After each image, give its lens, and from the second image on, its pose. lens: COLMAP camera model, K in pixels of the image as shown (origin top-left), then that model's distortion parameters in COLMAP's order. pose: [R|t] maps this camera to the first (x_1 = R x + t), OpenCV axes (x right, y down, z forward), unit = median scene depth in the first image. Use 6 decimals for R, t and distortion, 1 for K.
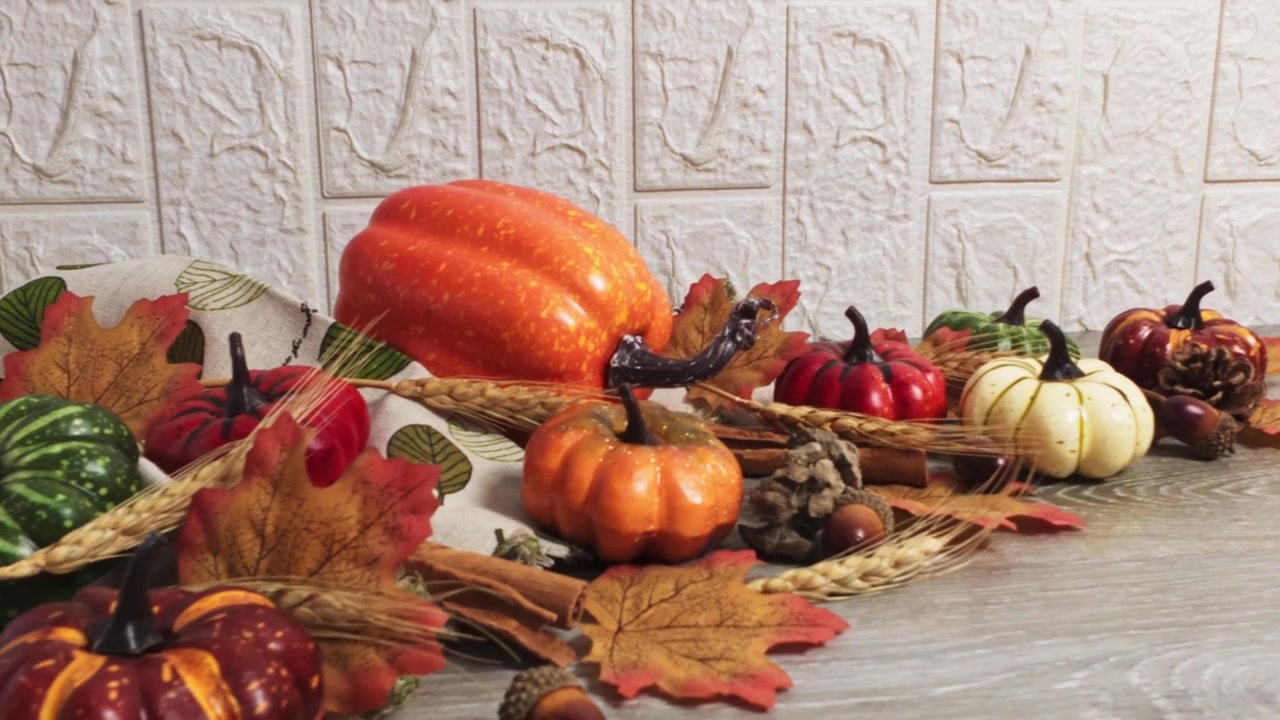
lens RADIAL K [[1192.4, 0, 643.6], [0, 1192.4, 360.0], [0, 0, 1]] dist [0.008742, 0.000000]
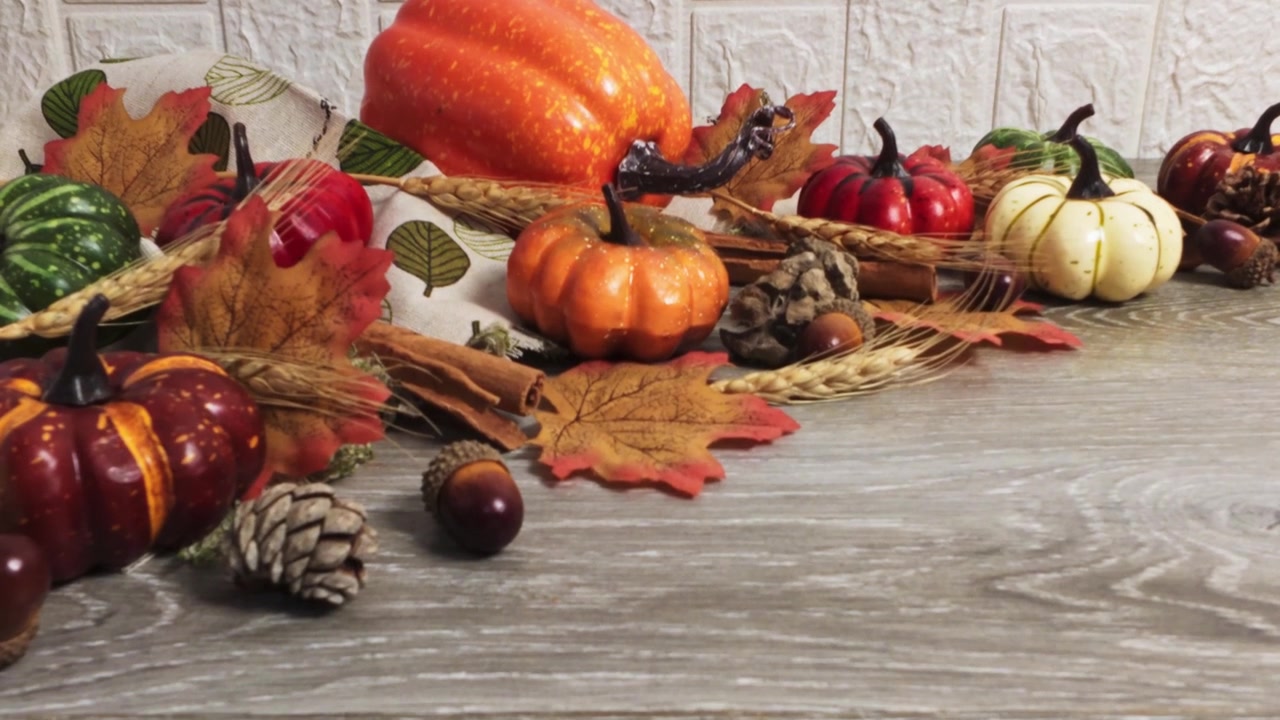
lens RADIAL K [[1192.4, 0, 647.3], [0, 1192.4, 356.1], [0, 0, 1]] dist [0.008742, 0.000000]
pose [[0.993474, 0.044293, -0.105103, 0.094765], [-0.029547, 0.990002, 0.137923, 0.017959], [0.110161, -0.133918, 0.984851, -0.001828]]
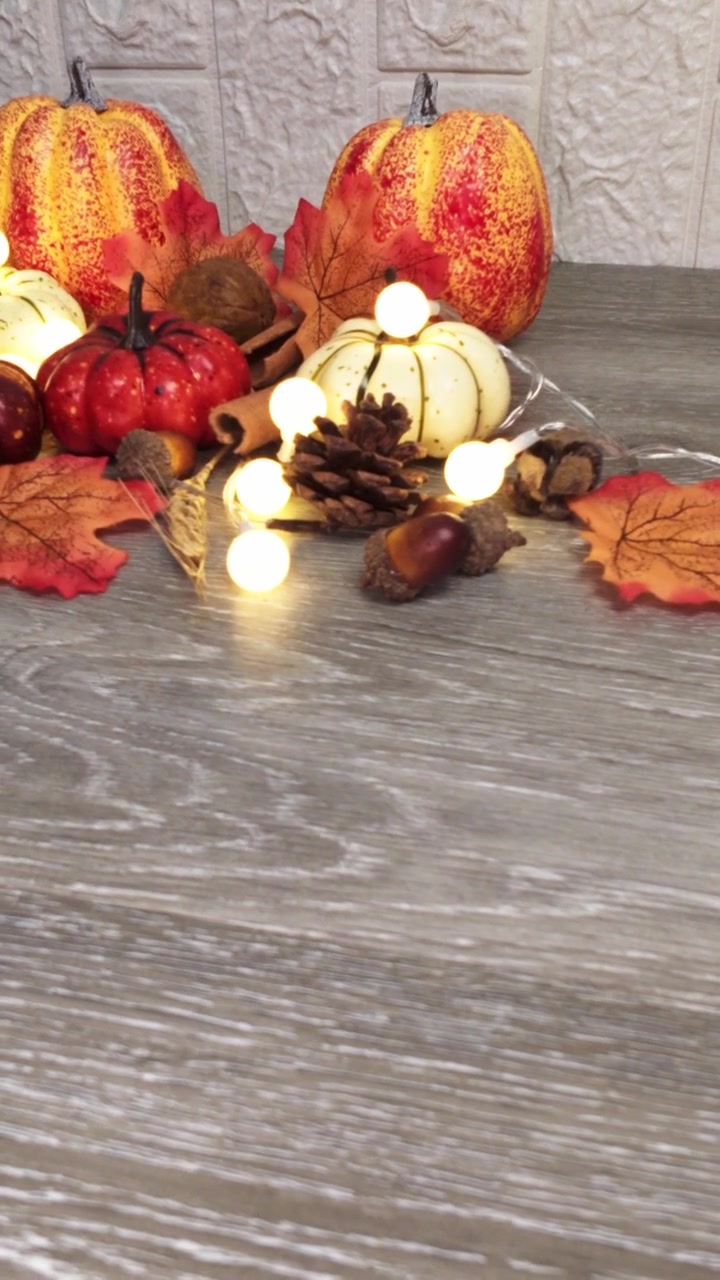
lens RADIAL K [[1192.4, 0, 378.6], [0, 1192.4, 638.6], [0, 0, 1]] dist [0.008742, 0.000000]
pose [[0.939898, 0.177730, -0.291555, 0.774757], [-0.075604, 0.940987, 0.329891, -0.060793], [0.332981, -0.288021, 0.897868, 0.121110]]
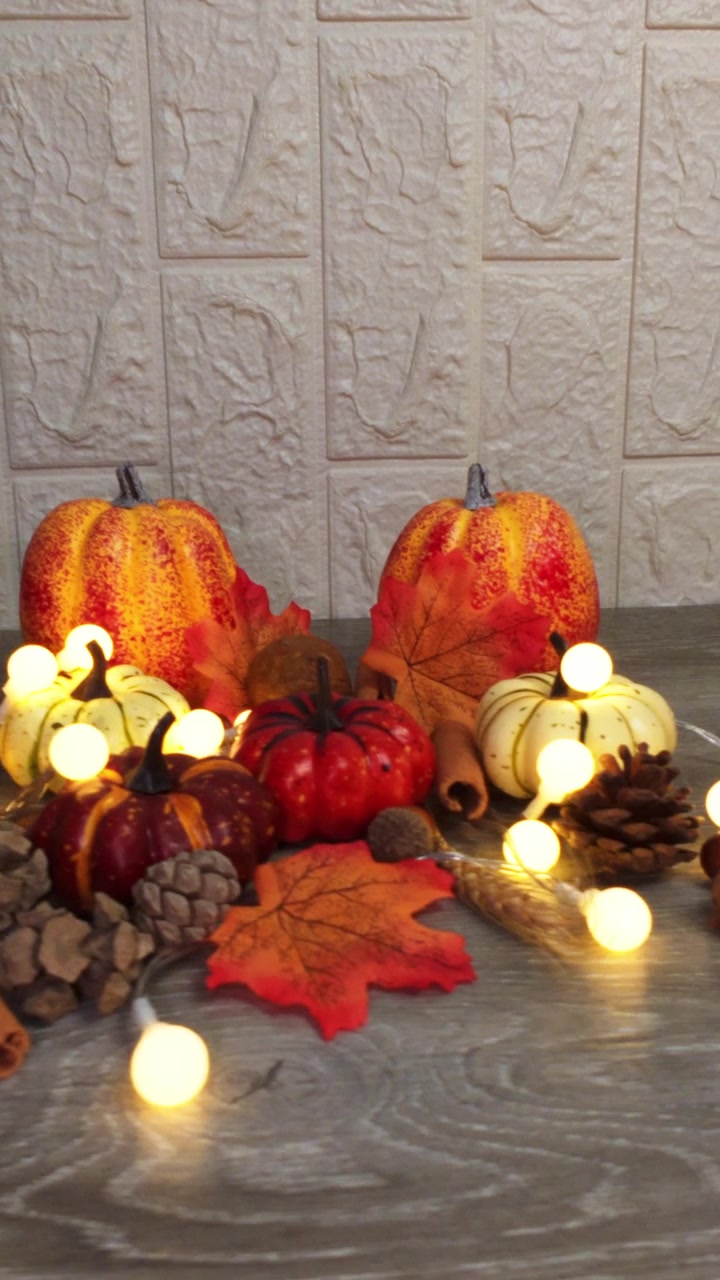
lens RADIAL K [[1192.4, 0, 372.0], [0, 1192.4, 652.4], [0, 0, 1]] dist [0.008742, 0.000000]
pose [[0.999849, 0.003378, -0.017065, 0.396819], [-0.002423, 0.998443, 0.055723, -0.064059], [0.017227, -0.055673, 0.998300, 0.047653]]
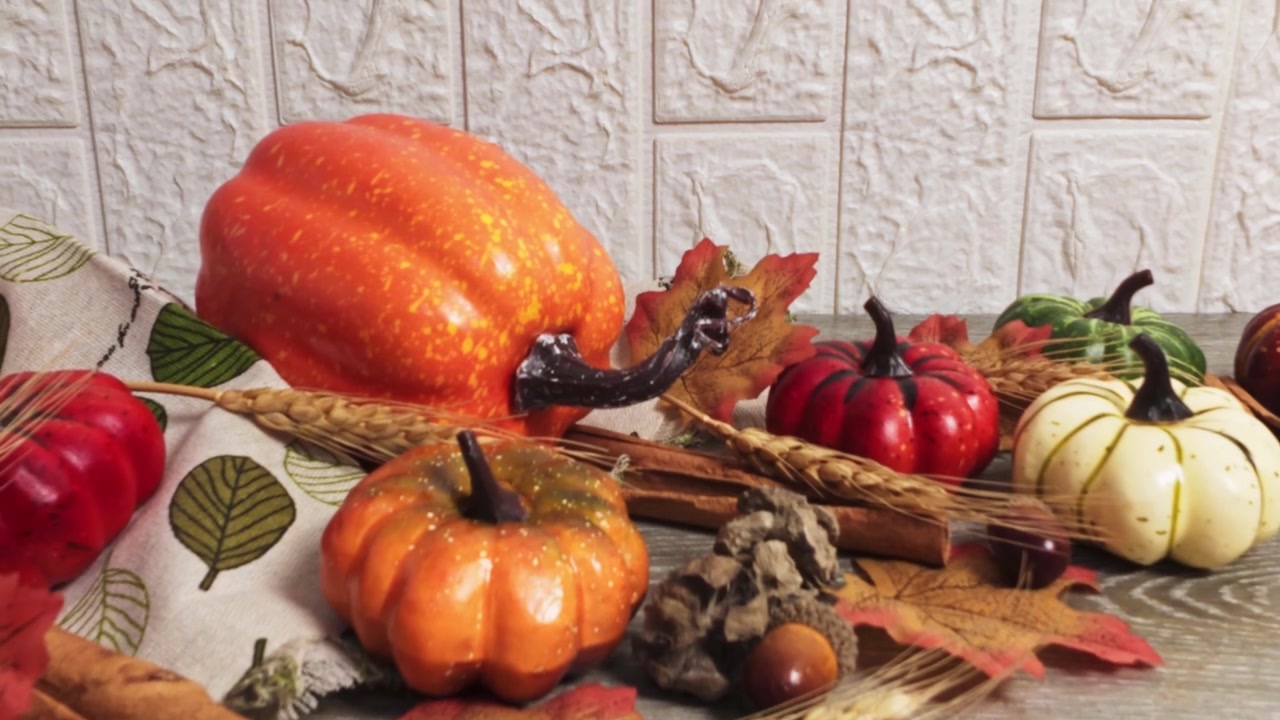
lens RADIAL K [[1192.4, 0, 644.8], [0, 1192.4, 356.0], [0, 0, 1]] dist [0.008742, 0.000000]
pose [[0.990965, 0.042107, -0.127338, 0.127185], [-0.032945, 0.996771, 0.073226, -0.056815], [0.130010, -0.068370, 0.989153, 0.246307]]
